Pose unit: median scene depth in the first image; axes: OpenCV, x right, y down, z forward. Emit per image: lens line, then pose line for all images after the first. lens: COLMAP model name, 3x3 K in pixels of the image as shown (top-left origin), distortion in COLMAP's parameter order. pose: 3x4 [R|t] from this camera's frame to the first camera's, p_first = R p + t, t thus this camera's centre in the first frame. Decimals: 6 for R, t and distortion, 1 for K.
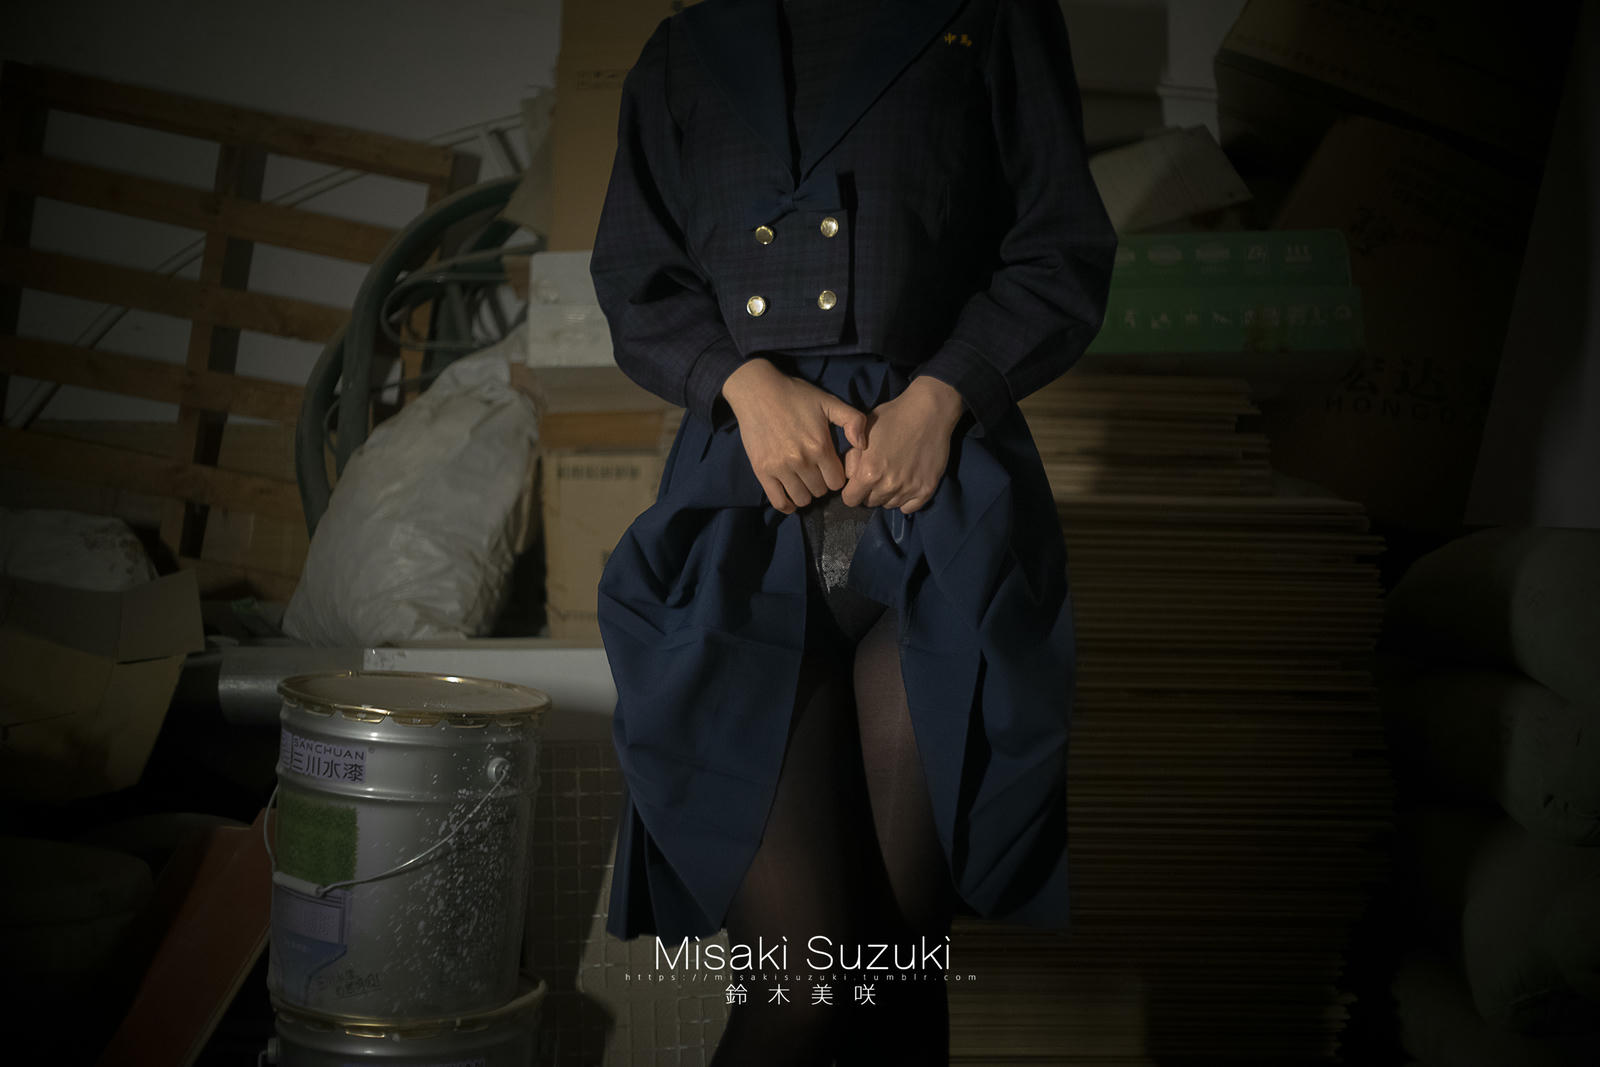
lens RADIAL K [[1797.8, 0, 795.4], [0, 1797.8, 560.6], [0, 0, 1]] dist [-0.019800, 0.000000]
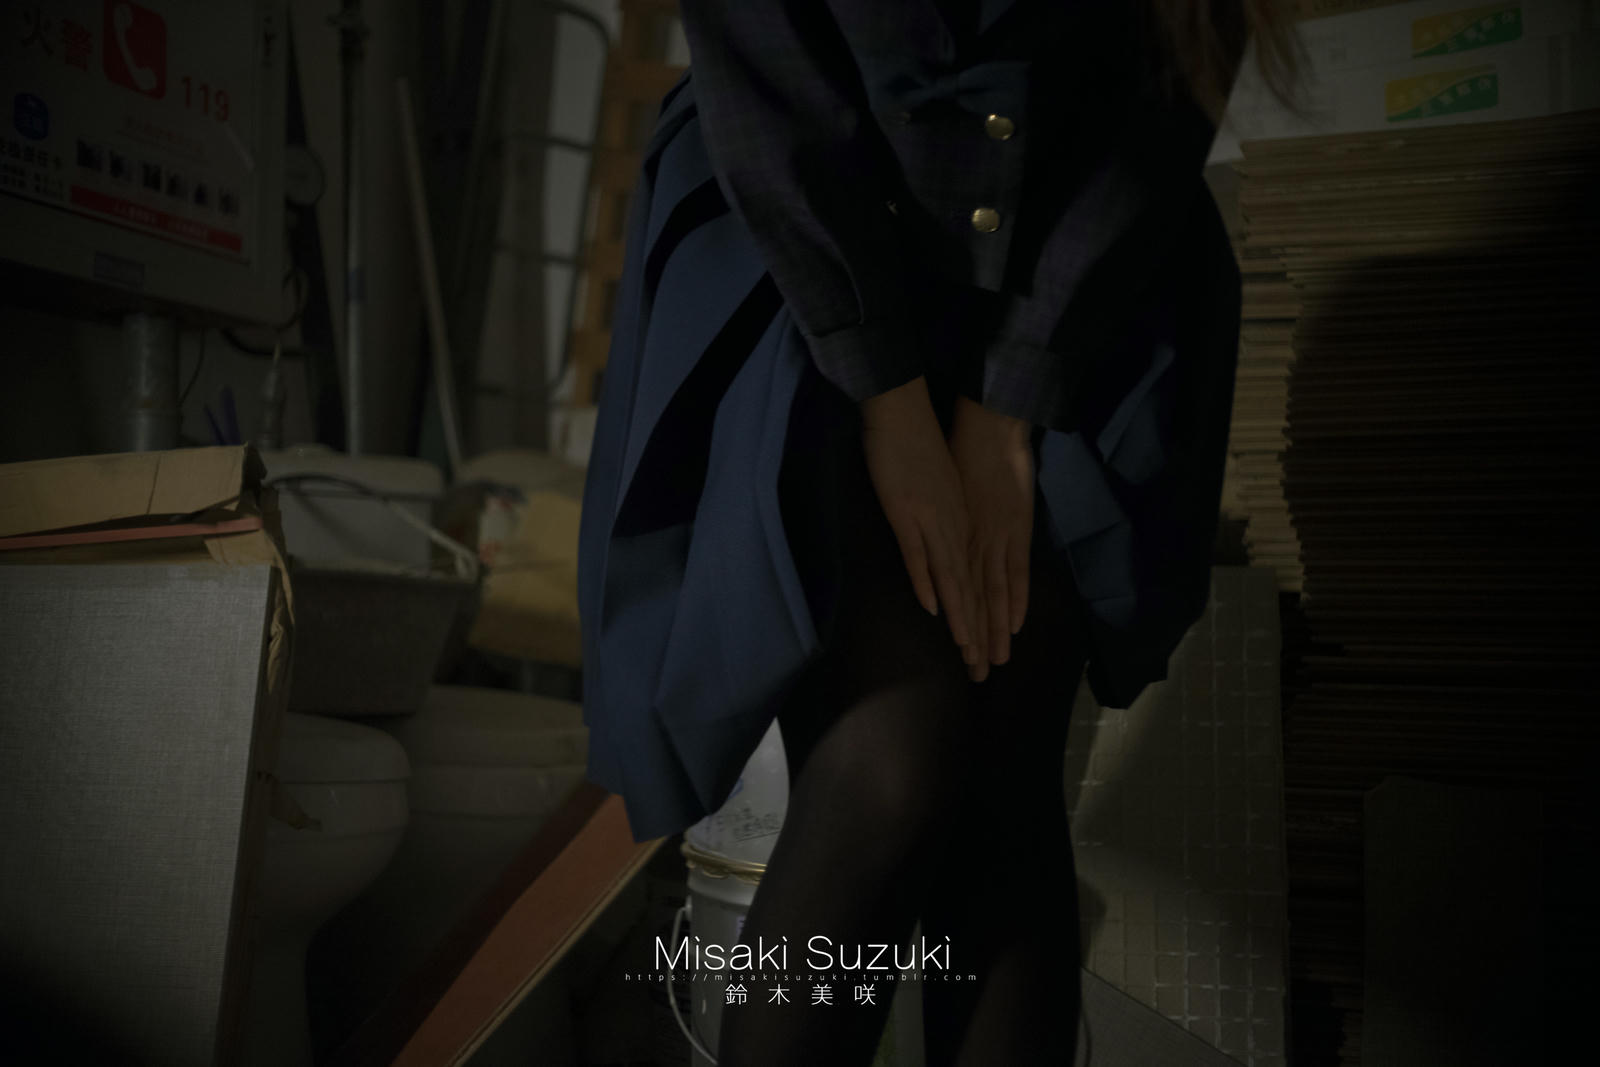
lens RADIAL K [[1797.8, 0, 790.6], [0, 1797.8, 531.0], [0, 0, 1]] dist [-0.019800, 0.000000]
pose [[0.887009, -0.031402, -0.460683, 0.162540], [0.012199, 0.998930, -0.044602, 0.129792], [0.461591, 0.033943, 0.886443, 0.236975]]
